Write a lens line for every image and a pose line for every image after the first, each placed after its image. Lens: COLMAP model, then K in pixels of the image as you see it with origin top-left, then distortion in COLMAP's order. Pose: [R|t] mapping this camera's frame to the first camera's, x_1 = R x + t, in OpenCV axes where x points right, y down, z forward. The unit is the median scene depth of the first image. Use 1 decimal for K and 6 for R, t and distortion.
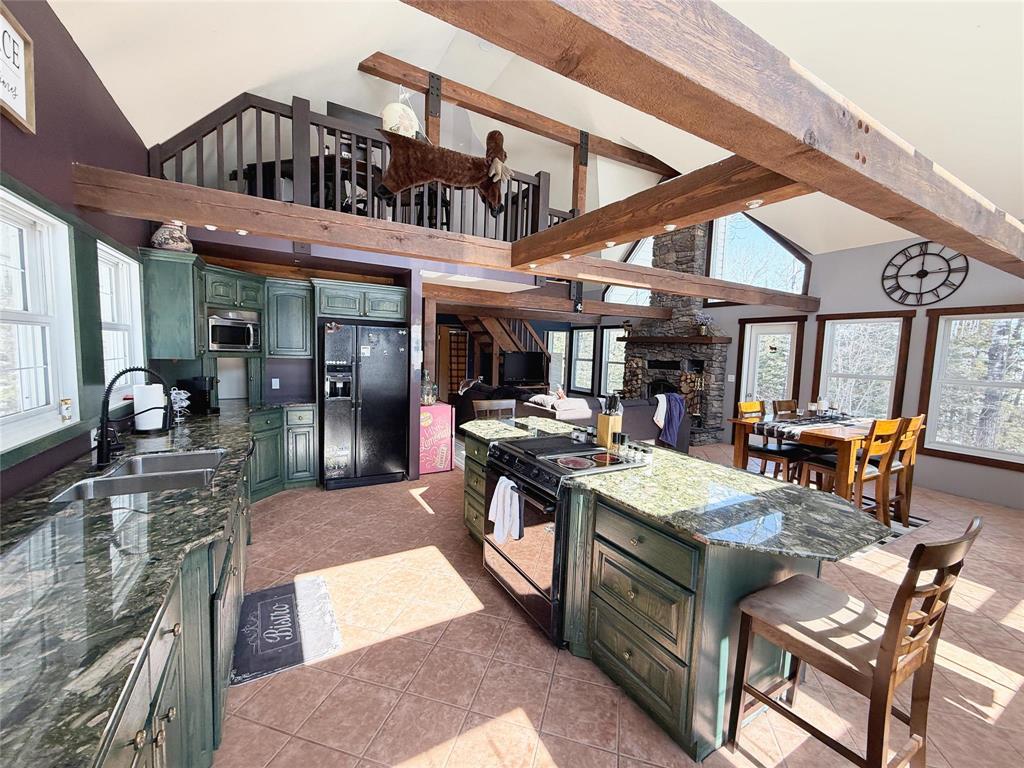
lens RADIAL K [[407.5, 0, 512.0], [0, 407.5, 384.0], [0, 0, 1]] dist [0.002247, 0.000371]
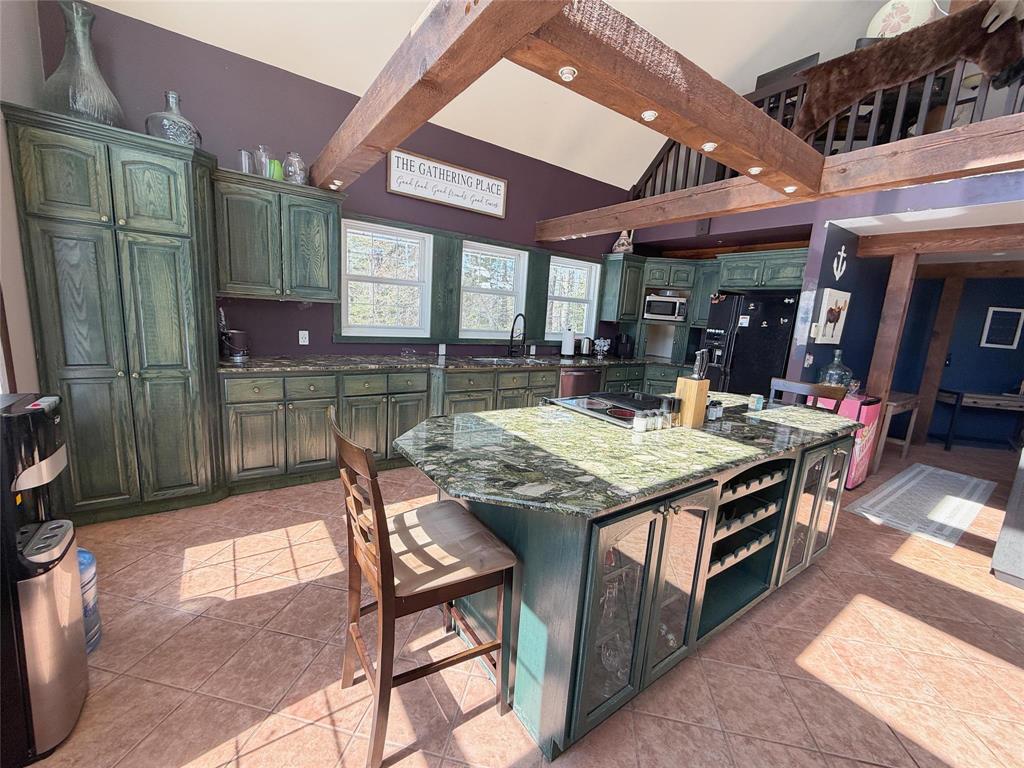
lens RADIAL K [[407.5, 0, 512.0], [0, 407.5, 384.0], [0, 0, 1]] dist [0.002247, 0.000371]
pose [[0.094589, 0.146340, -0.984702, 1.267545], [-0.148605, 0.980130, 0.131386, 0.047675], [0.984362, 0.133904, 0.114457, 0.778301]]
